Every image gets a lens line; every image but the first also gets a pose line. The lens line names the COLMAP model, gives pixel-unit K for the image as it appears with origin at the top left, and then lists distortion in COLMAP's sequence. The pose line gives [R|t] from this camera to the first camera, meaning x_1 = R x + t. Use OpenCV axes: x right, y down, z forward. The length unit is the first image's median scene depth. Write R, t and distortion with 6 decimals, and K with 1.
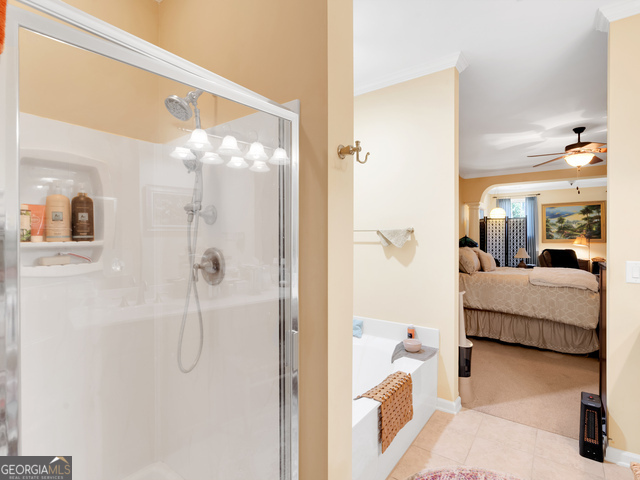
lens RADIAL K [[332.6, 0, 322.8], [0, 332.6, 239.6], [0, 0, 1]] dist [-0.005351, -0.001184]
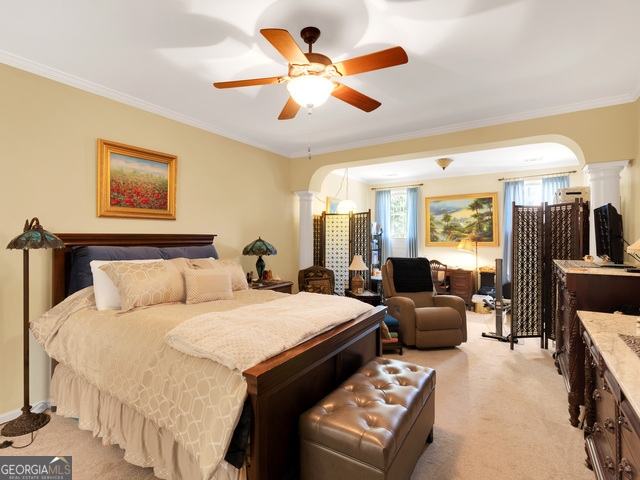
lens RADIAL K [[332.6, 0, 316.5], [0, 332.6, 237.5], [0, 0, 1]] dist [-0.005351, -0.001184]
pose [[0.998415, 0.001716, 0.056263, 0.378440], [-0.001437, 0.999986, -0.005002, -0.007525], [-0.056271, 0.004913, 0.998403, 0.244263]]
